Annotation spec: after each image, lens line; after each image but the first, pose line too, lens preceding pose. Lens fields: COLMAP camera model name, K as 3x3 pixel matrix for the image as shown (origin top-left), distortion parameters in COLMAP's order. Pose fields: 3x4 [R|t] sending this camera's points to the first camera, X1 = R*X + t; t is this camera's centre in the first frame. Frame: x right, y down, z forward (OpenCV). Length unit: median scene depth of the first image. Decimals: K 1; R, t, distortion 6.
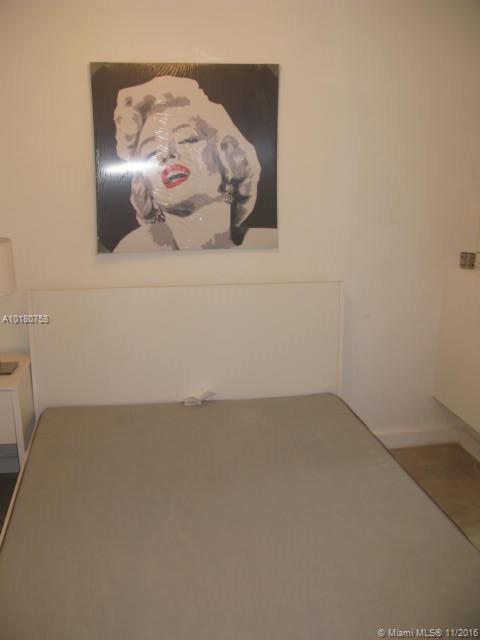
lens RADIAL K [[659.3, 0, 239.7], [0, 659.3, 320.4], [0, 0, 1]] dist [-0.214943, 0.267498]
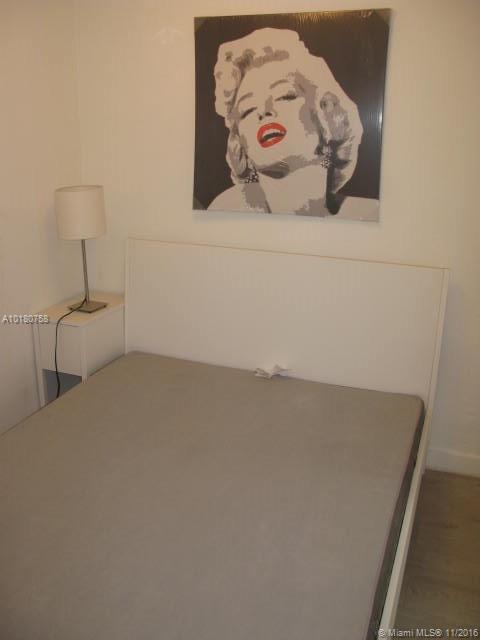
lens RADIAL K [[659.3, 0, 239.7], [0, 659.3, 320.4], [0, 0, 1]] dist [-0.214943, 0.267498]
pose [[0.859361, 0.161840, -0.485085, 0.361043], [-0.139381, 0.986812, 0.082310, -0.026601], [0.492008, -0.003122, 0.870585, 0.154627]]
